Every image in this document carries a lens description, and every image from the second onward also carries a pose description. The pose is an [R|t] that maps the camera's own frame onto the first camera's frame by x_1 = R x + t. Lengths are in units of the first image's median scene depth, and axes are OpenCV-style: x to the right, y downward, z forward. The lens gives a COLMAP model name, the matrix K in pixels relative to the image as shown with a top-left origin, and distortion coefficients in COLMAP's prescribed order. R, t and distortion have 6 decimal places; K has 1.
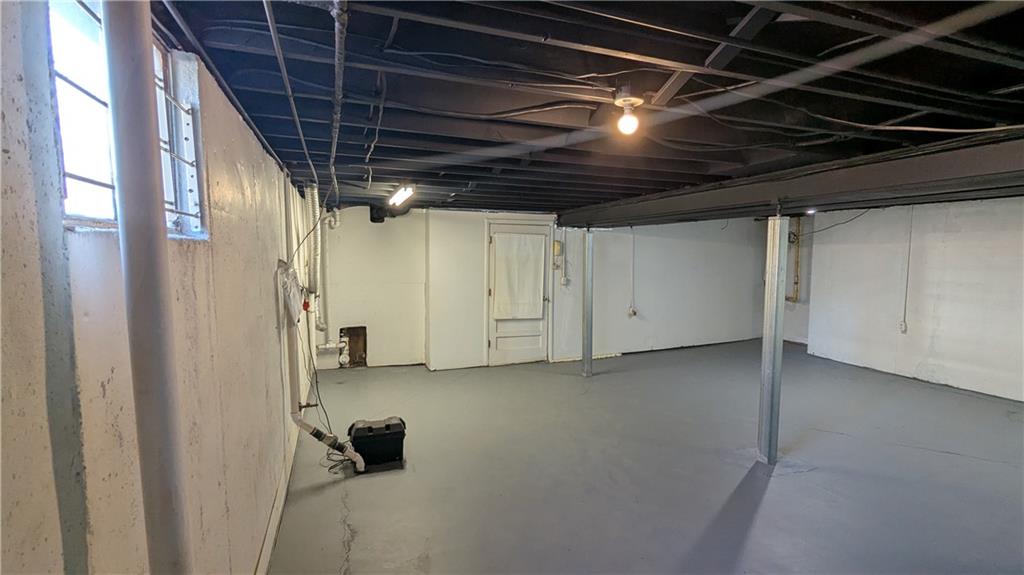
lens RADIAL K [[484.1, 0, 516.0], [0, 484.1, 286.7], [0, 0, 1]] dist [-0.003789, 0.004951]
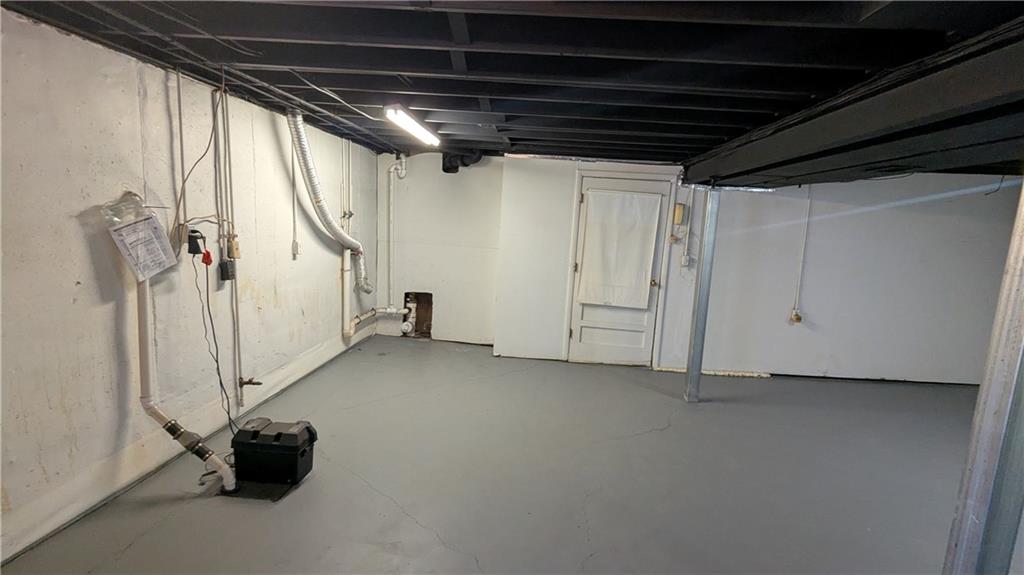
lens RADIAL K [[484.1, 0, 516.0], [0, 484.1, 286.7], [0, 0, 1]] dist [-0.003789, 0.004951]
pose [[0.909030, 0.105911, -0.403048, 0.172024], [-0.081669, 0.993687, 0.076921, -0.009040], [0.408651, -0.037007, 0.911940, 0.260422]]
